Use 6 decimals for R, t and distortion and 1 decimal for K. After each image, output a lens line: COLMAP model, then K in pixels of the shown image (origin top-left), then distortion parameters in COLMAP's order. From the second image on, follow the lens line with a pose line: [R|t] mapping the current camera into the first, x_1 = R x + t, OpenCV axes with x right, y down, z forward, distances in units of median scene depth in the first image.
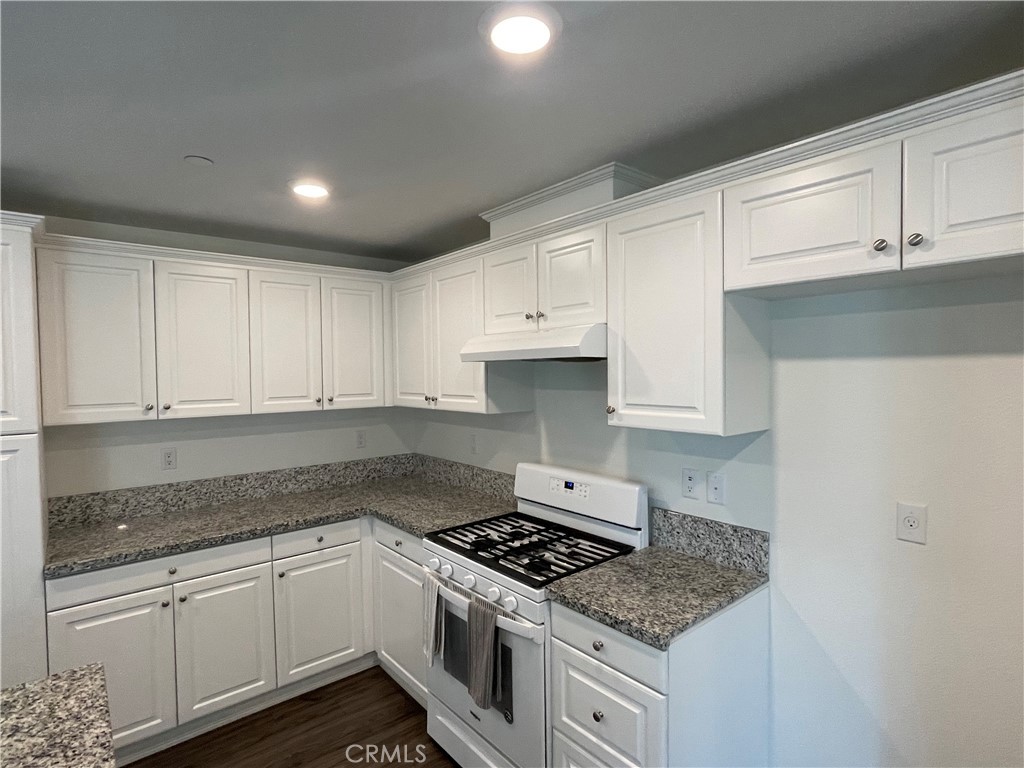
lens RADIAL K [[518.9, 0, 513.1], [0, 518.9, 377.7], [0, 0, 1]] dist [-0.026757, -0.000689]
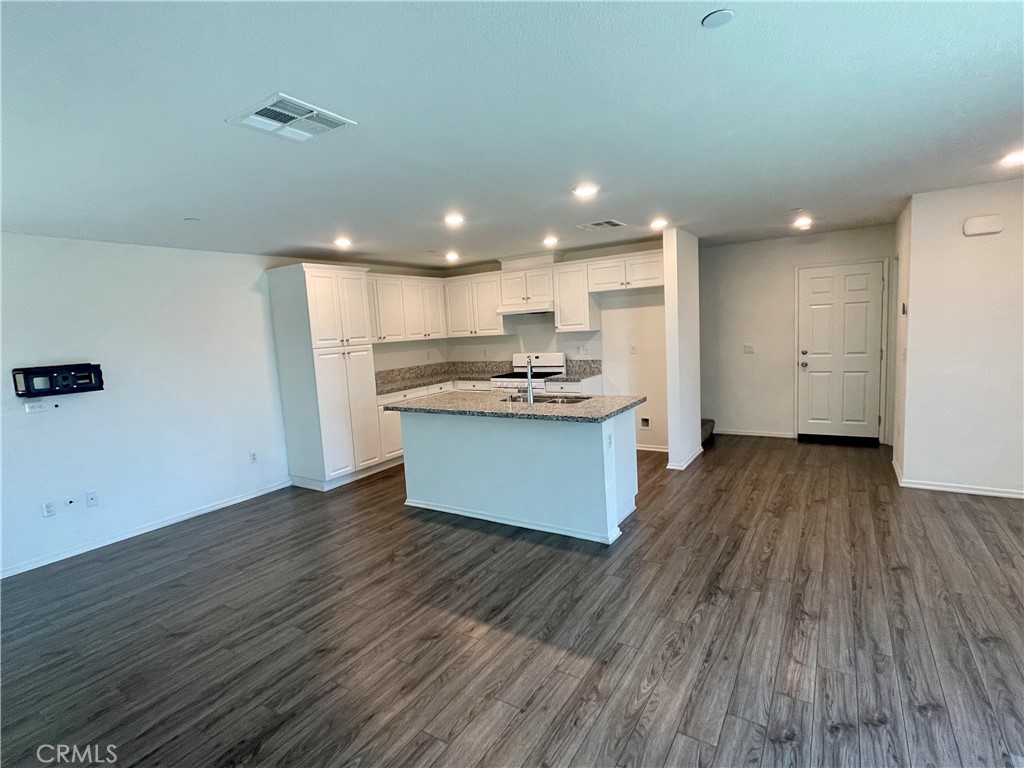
lens RADIAL K [[518.9, 0, 508.5], [0, 518.9, 387.3], [0, 0, 1]] dist [-0.026757, -0.000689]
pose [[0.955584, -0.074926, 0.285035, -0.965420], [0.049082, 0.994096, 0.096765, 0.096019], [-0.290602, -0.078476, 0.953620, -1.883511]]
